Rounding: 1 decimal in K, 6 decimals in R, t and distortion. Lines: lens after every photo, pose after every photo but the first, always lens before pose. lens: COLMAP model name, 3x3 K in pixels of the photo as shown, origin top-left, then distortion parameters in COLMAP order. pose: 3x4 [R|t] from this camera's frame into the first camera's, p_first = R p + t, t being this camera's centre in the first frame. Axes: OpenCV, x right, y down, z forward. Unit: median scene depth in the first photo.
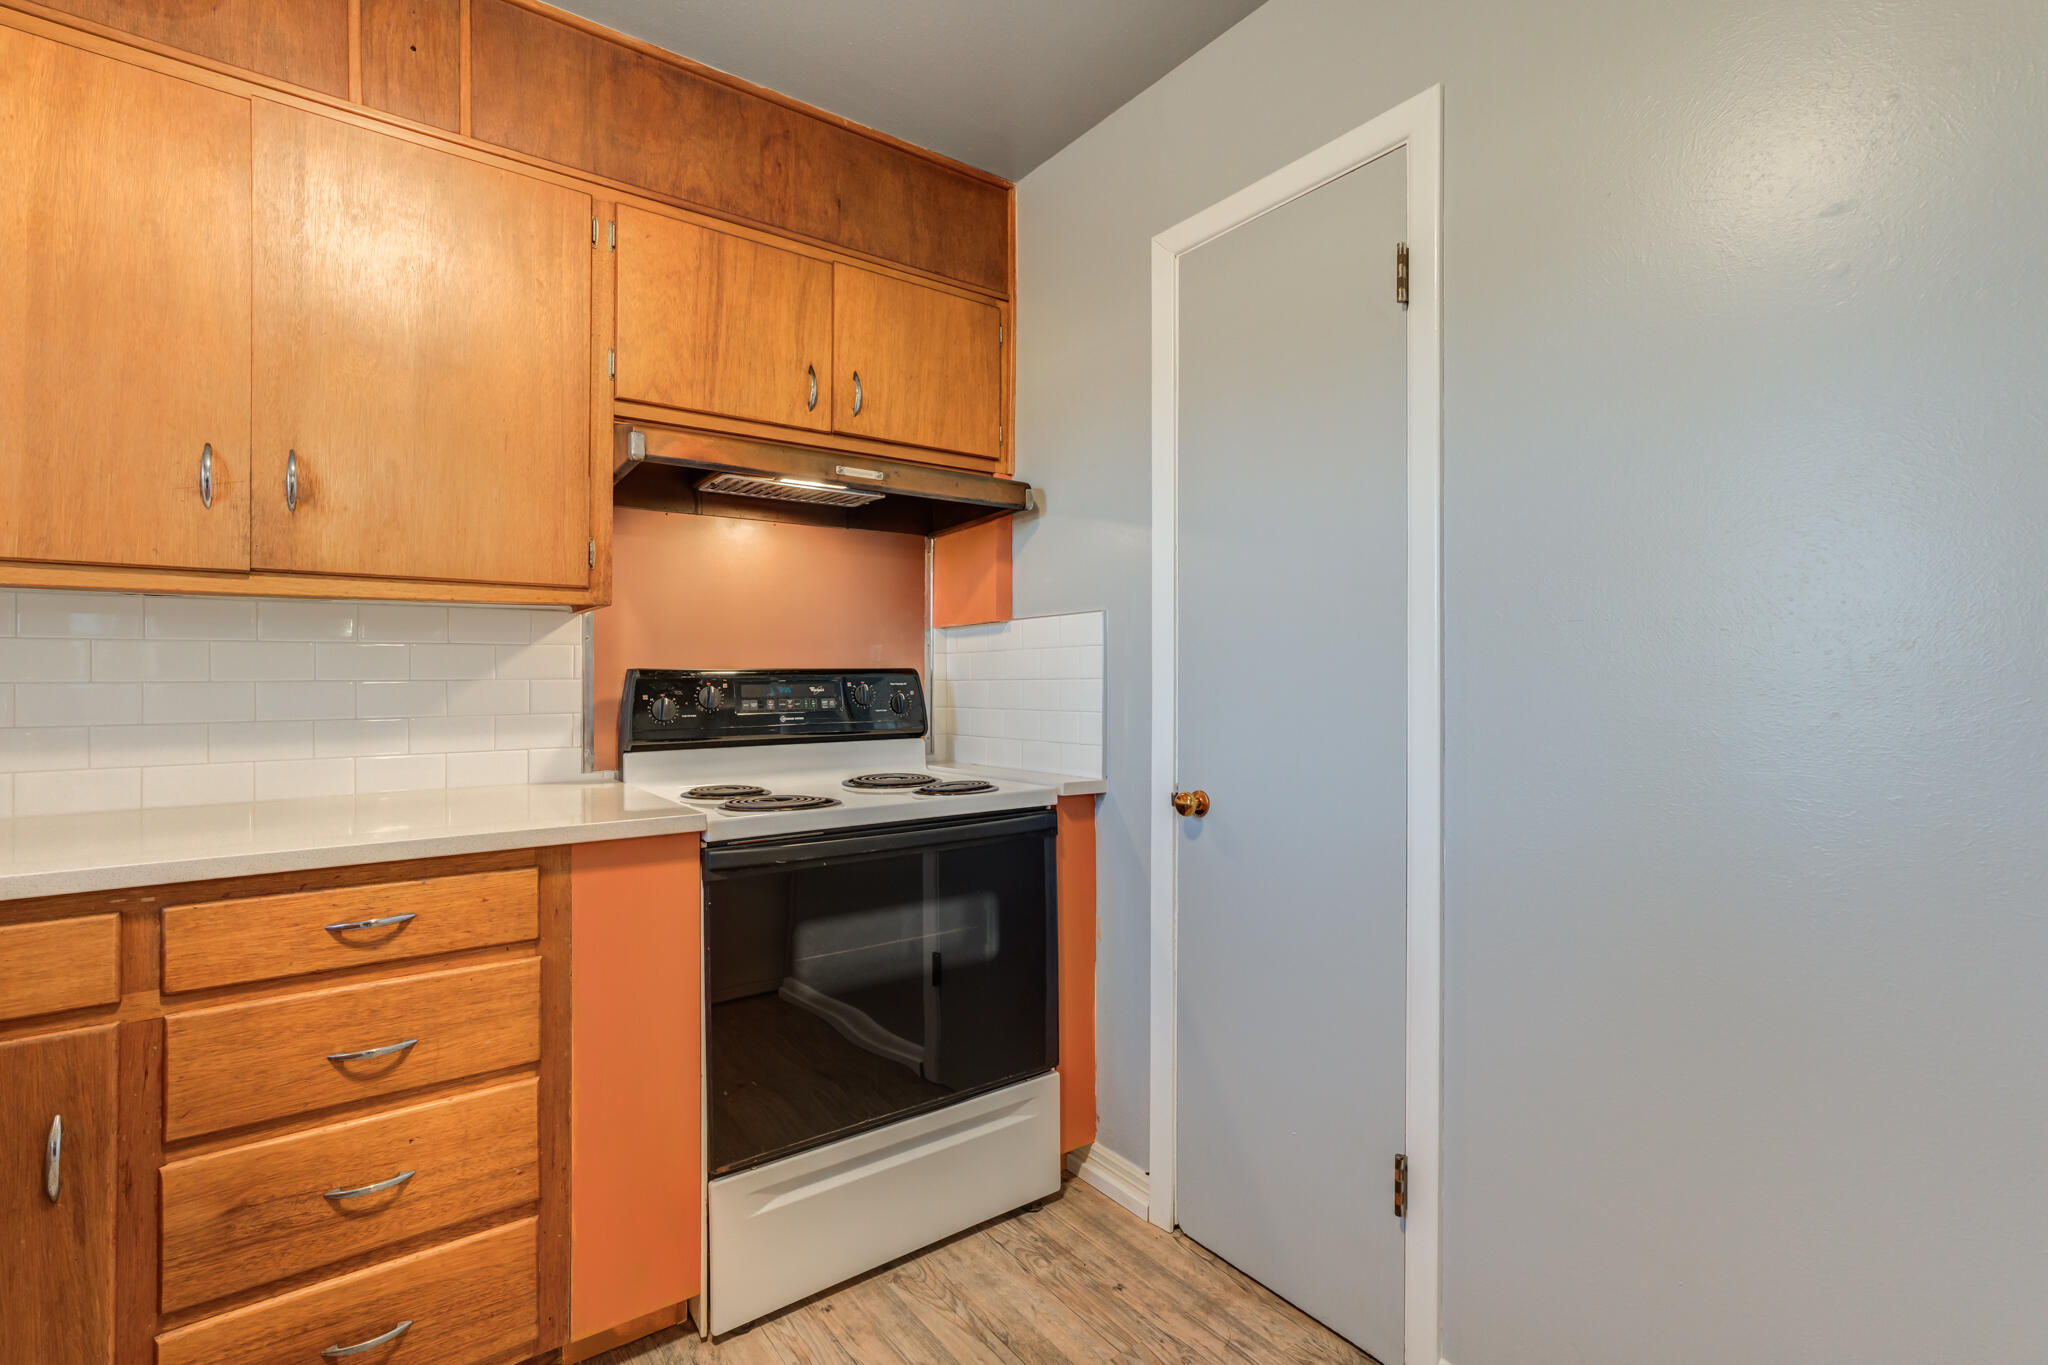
lens RADIAL K [[949.0, 0, 1027.1], [0, 949.0, 681.8], [0, 0, 1]] dist [0.002390, 0.003631]
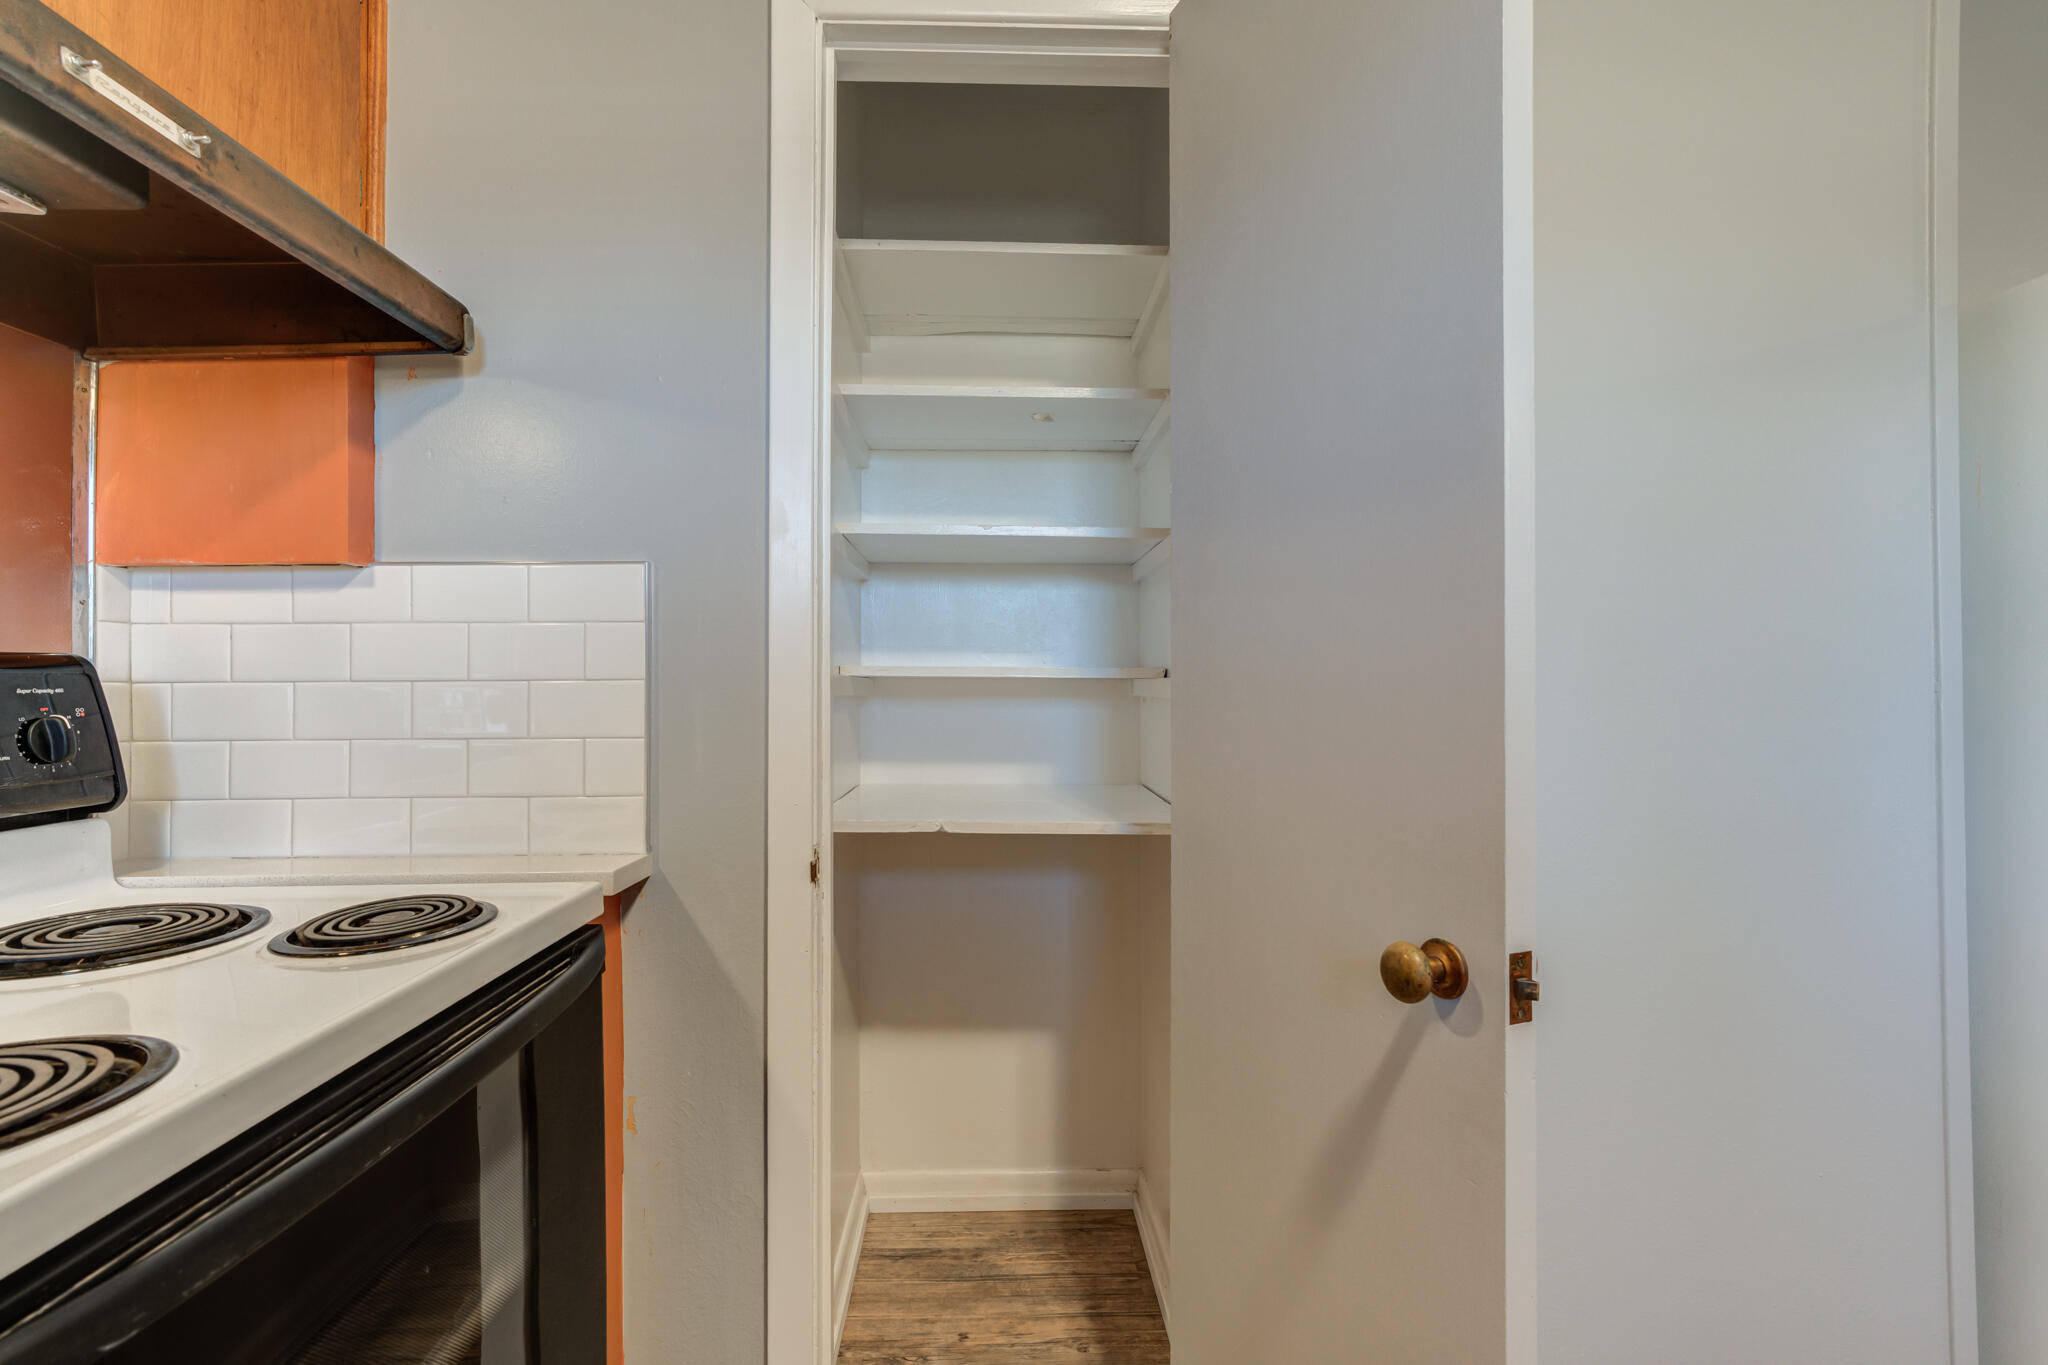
lens RADIAL K [[949.0, 0, 1022.0], [0, 949.0, 680.2], [0, 0, 1]] dist [0.002390, 0.003631]
pose [[0.567493, 0.011078, 0.823304, -0.233268], [0.005334, 0.999839, -0.017130, 0.007333], [-0.823361, 0.014113, 0.567342, 0.425792]]
